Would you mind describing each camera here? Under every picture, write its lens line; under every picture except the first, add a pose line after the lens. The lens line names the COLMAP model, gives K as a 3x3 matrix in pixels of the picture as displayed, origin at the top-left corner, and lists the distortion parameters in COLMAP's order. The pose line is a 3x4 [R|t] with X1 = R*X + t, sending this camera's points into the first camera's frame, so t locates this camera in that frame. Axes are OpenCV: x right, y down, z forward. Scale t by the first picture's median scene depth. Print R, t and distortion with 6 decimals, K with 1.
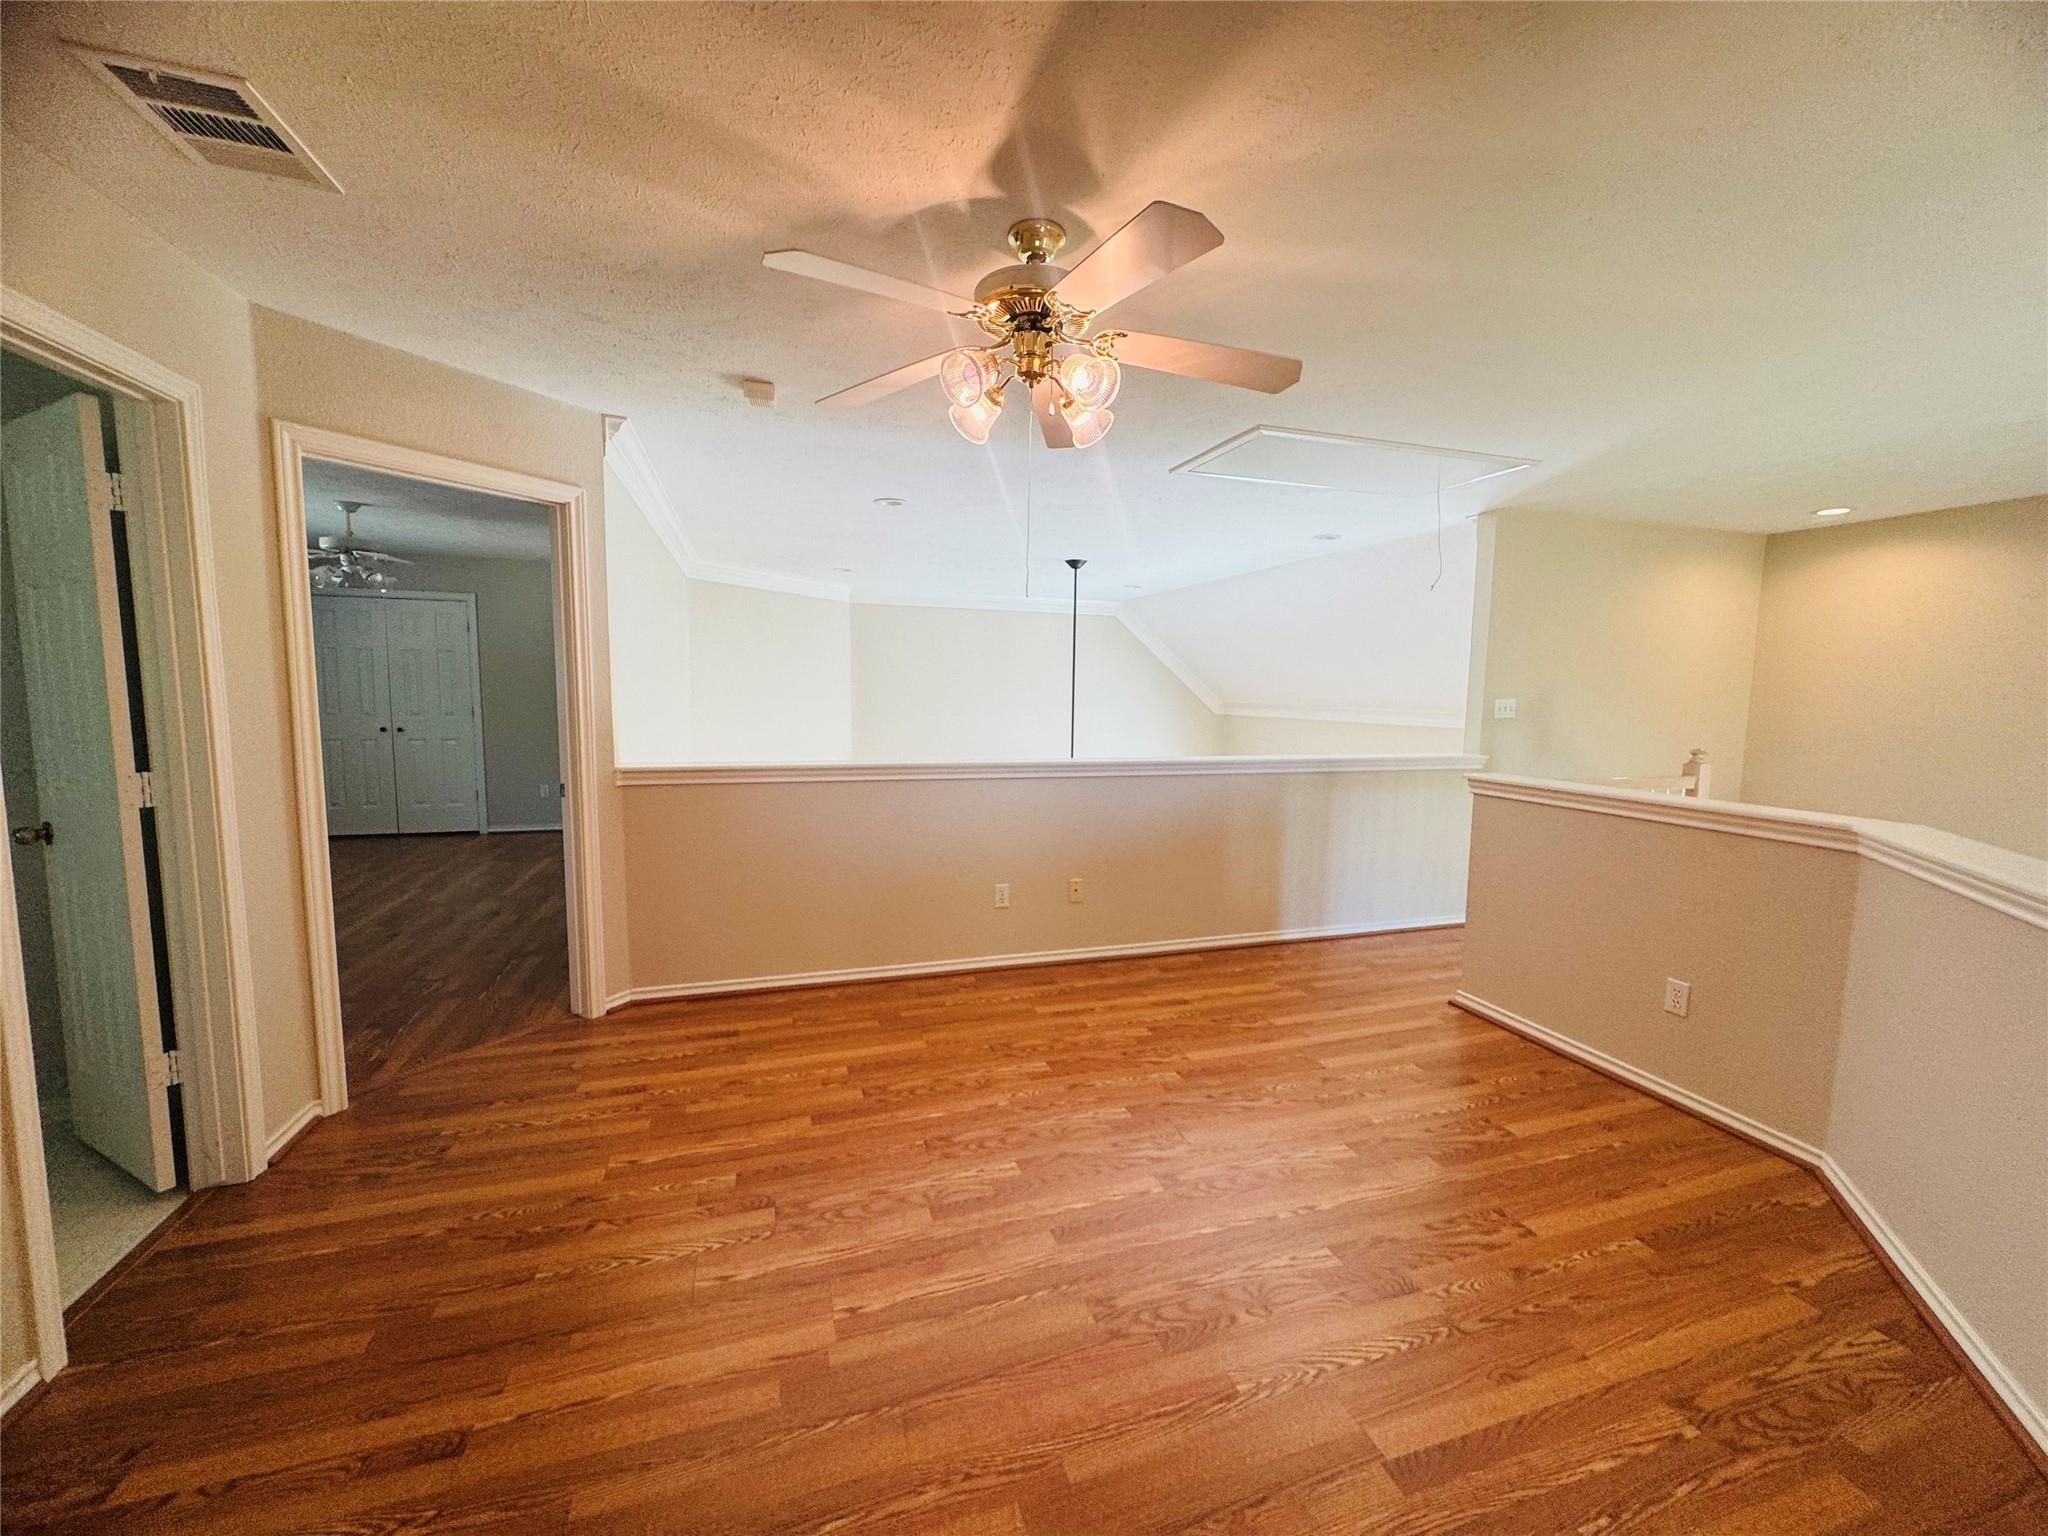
lens RADIAL K [[816.5, 0, 1027.8], [0, 816.5, 764.6], [0, 0, 1]] dist [0.002451, 0.000386]
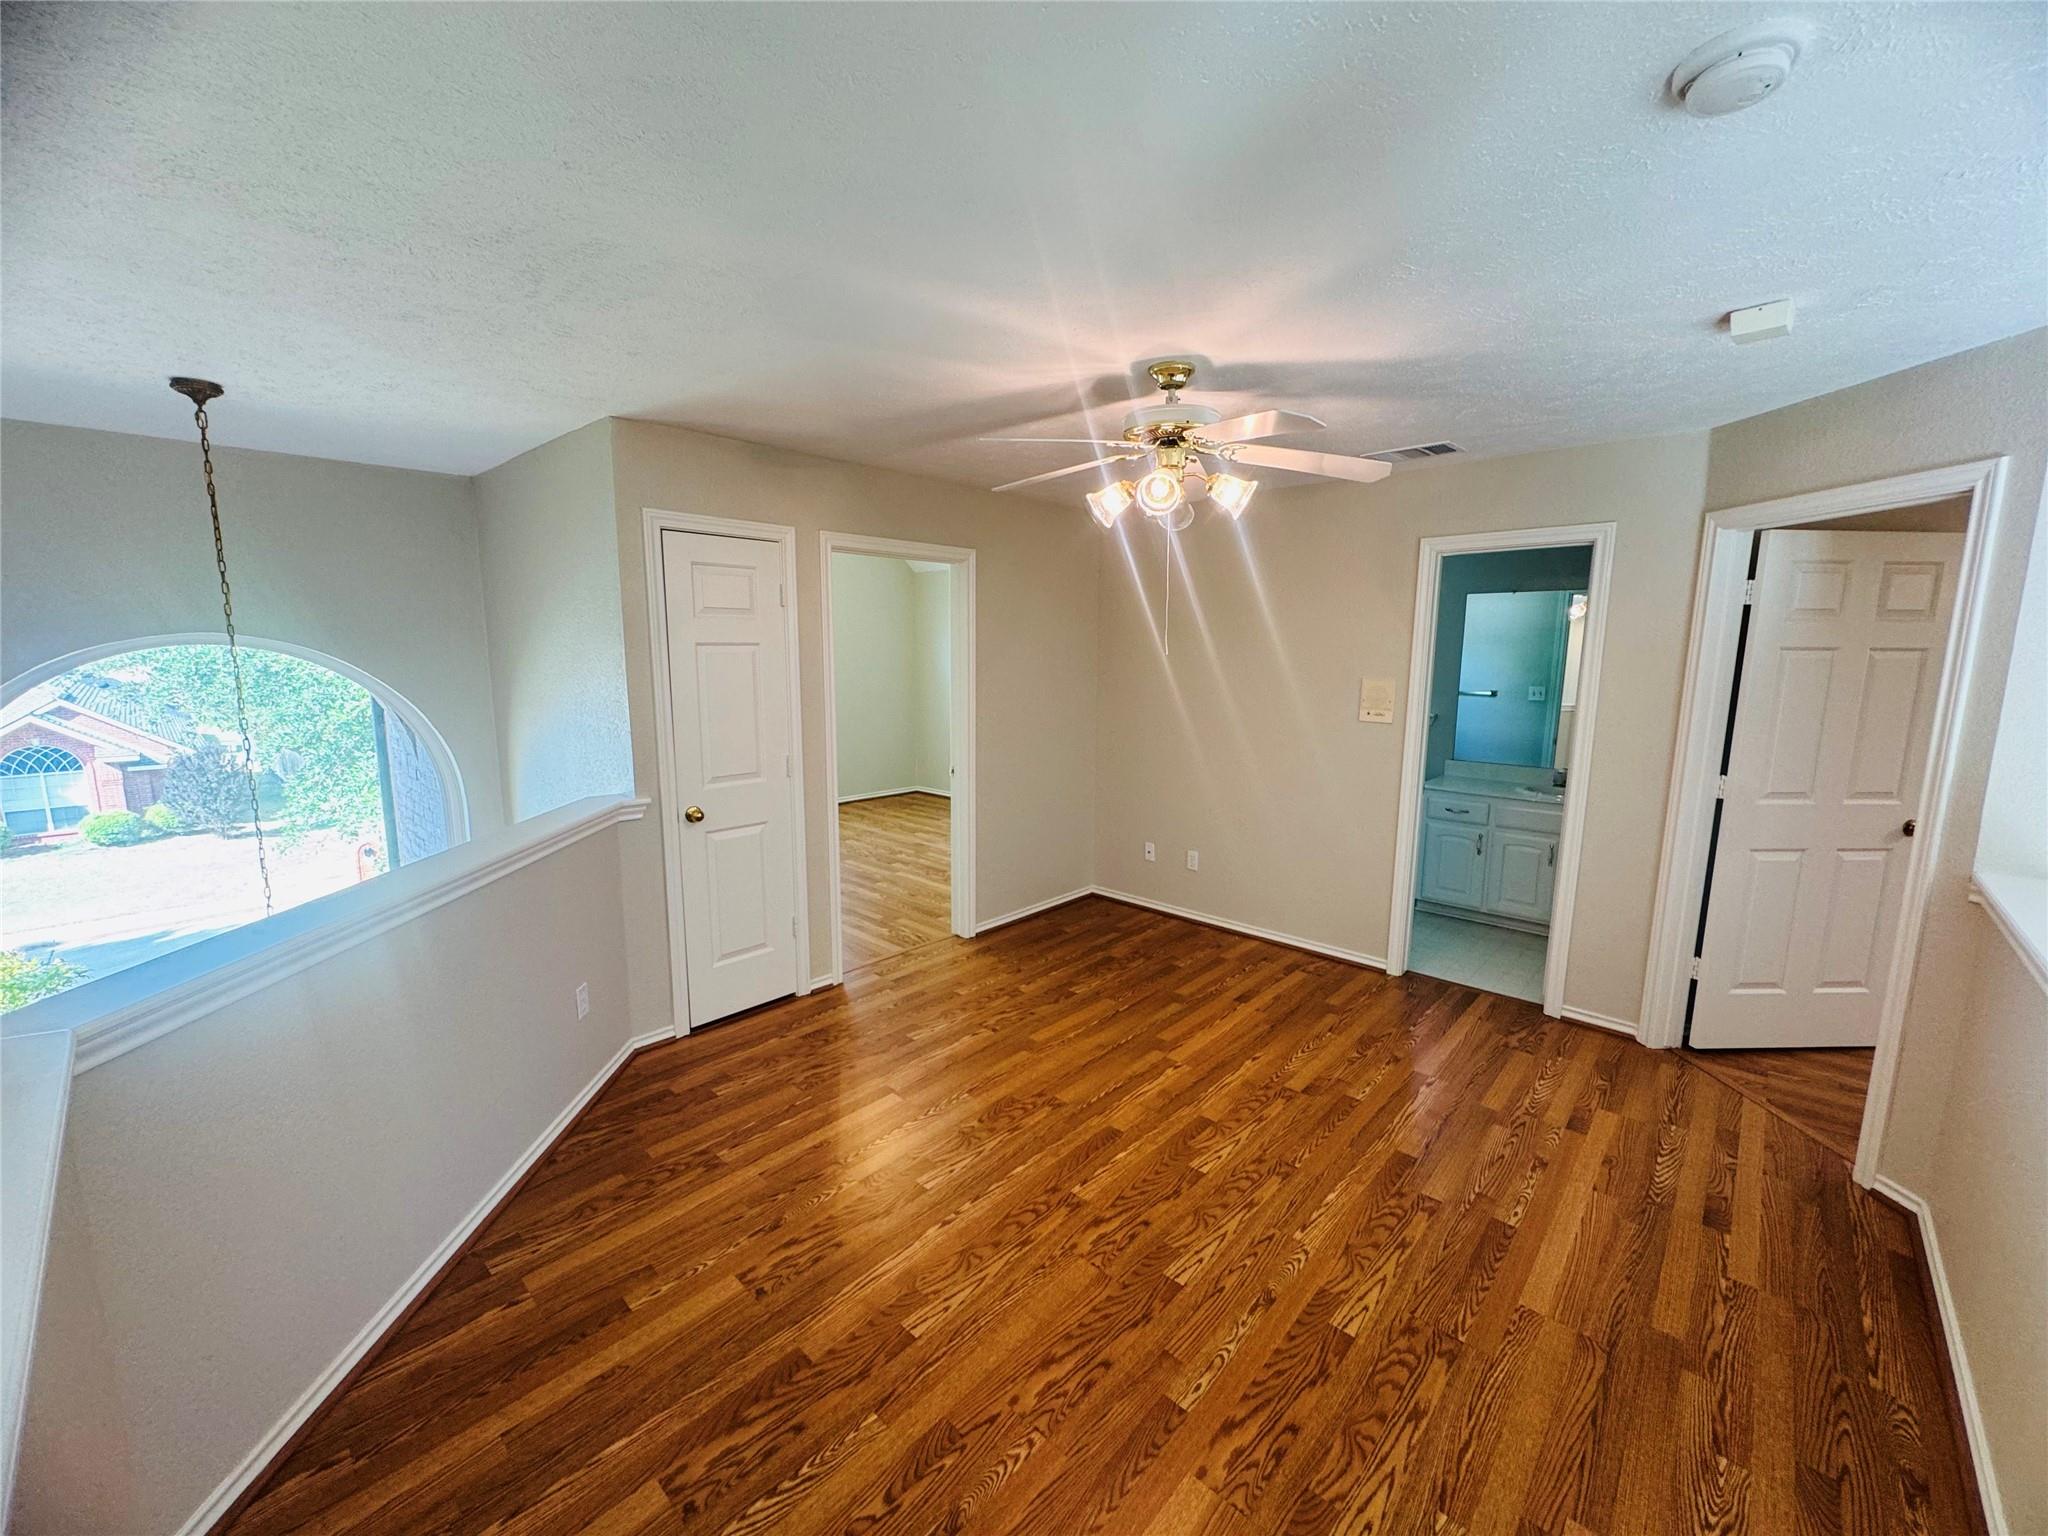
lens RADIAL K [[816.5, 0, 1023.7], [0, 816.5, 770.9], [0, 0, 1]] dist [0.002451, 0.000386]
pose [[-0.872513, 0.057534, -0.485192, 0.687136], [-0.064500, 0.970788, 0.231107, -0.257827], [0.484315, 0.232939, -0.843314, 1.683910]]
